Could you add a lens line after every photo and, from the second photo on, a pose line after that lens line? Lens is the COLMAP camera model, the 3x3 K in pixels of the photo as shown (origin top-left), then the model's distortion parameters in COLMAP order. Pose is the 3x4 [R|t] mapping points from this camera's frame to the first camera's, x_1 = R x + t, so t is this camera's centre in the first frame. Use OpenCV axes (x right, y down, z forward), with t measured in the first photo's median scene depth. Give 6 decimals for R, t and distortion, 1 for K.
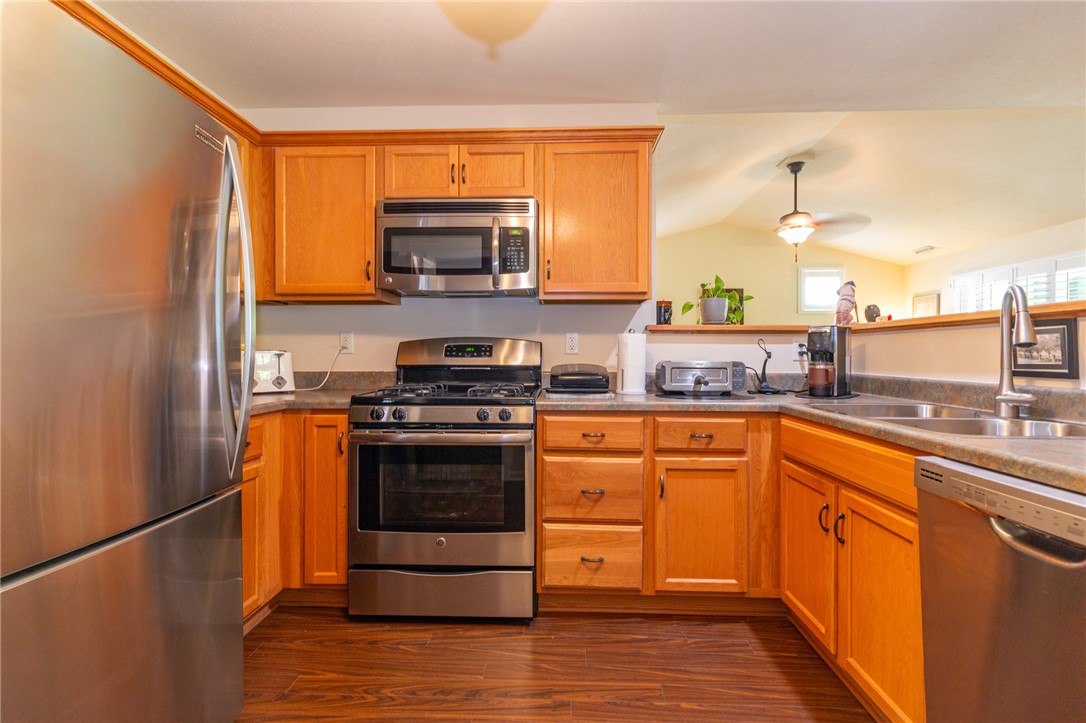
lens RADIAL K [[505.2, 0, 543.7], [0, 505.2, 353.8], [0, 0, 1]] dist [-0.001136, 0.000011]
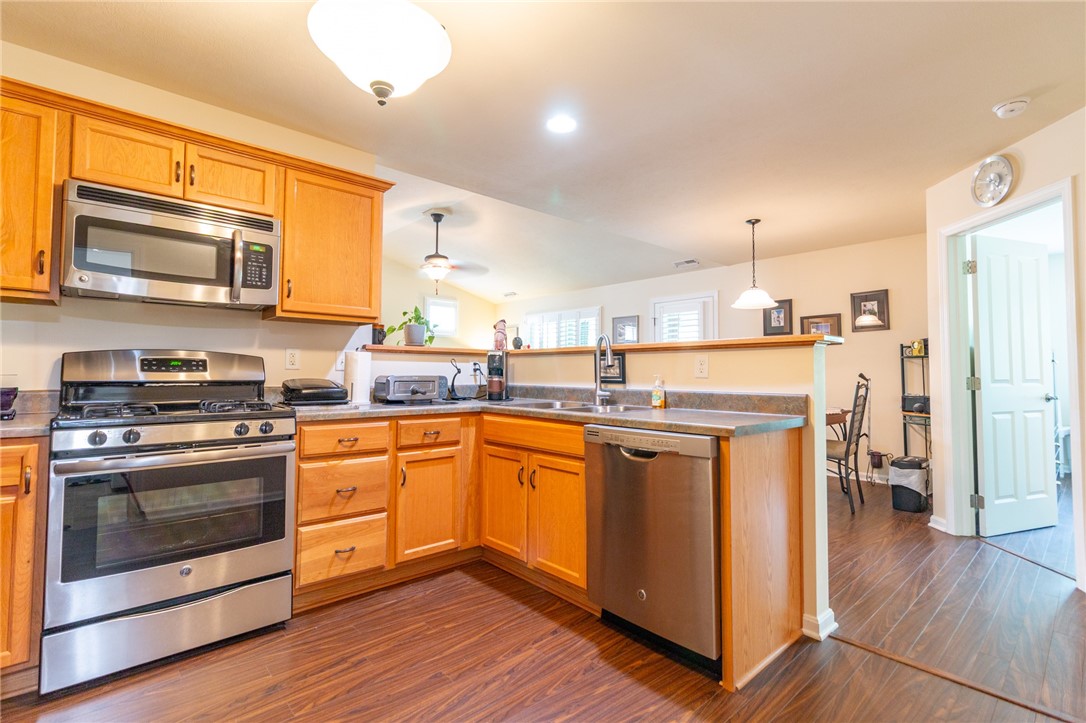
lens RADIAL K [[503.3, 0, 555.2], [0, 503.3, 352.1], [0, 0, 1]] dist [-0.000081, 0.000023]
pose [[0.707915, 0.030914, 0.705621, -0.379560], [-0.005376, 0.999249, -0.038385, 0.002782], [-0.706277, 0.023380, 0.707549, -0.144069]]
